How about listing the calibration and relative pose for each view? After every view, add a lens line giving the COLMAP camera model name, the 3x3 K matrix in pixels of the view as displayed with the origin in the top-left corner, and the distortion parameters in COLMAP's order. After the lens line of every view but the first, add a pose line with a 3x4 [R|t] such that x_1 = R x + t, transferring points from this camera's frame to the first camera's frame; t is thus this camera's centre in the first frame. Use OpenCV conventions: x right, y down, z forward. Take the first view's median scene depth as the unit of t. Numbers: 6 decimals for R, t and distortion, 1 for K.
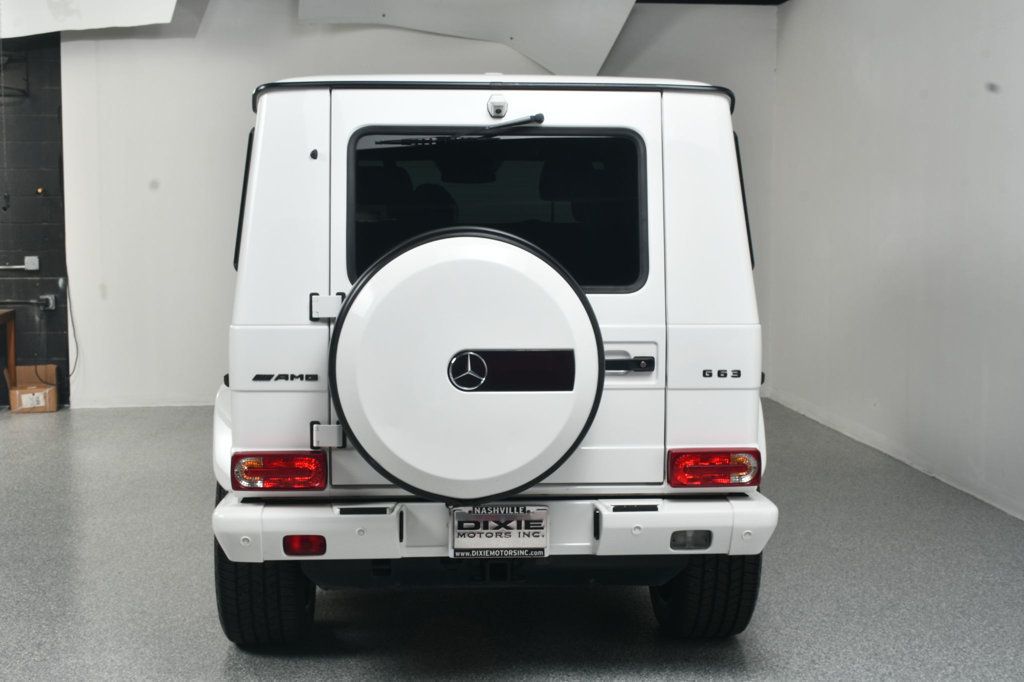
lens RADIAL K [[1453.5, 0, 512.0], [0, 1453.5, 341.0], [0, 0, 1]] dist [0.010359, -0.026414]
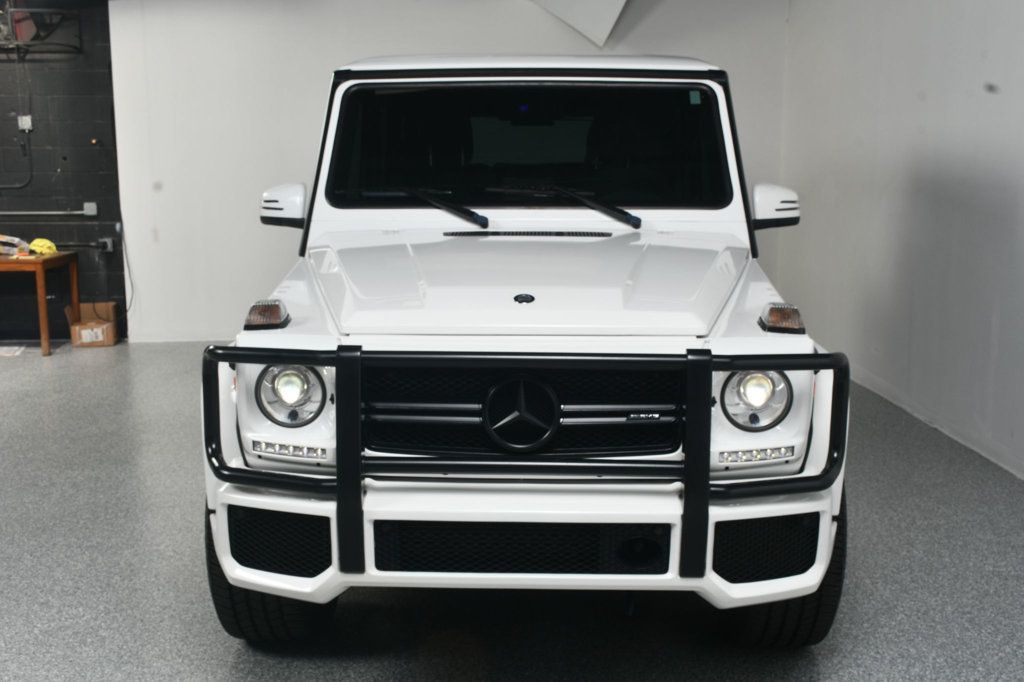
lens RADIAL K [[1141.5, 0, 512.0], [0, 1141.5, 341.0], [0, 0, 1]] dist [0.016820, 0.016097]
pose [[0.997700, 0.006347, -0.067494, 0.043385], [-0.001919, 0.997853, 0.065465, -0.011824], [0.067764, -0.065185, 0.995570, 0.165531]]
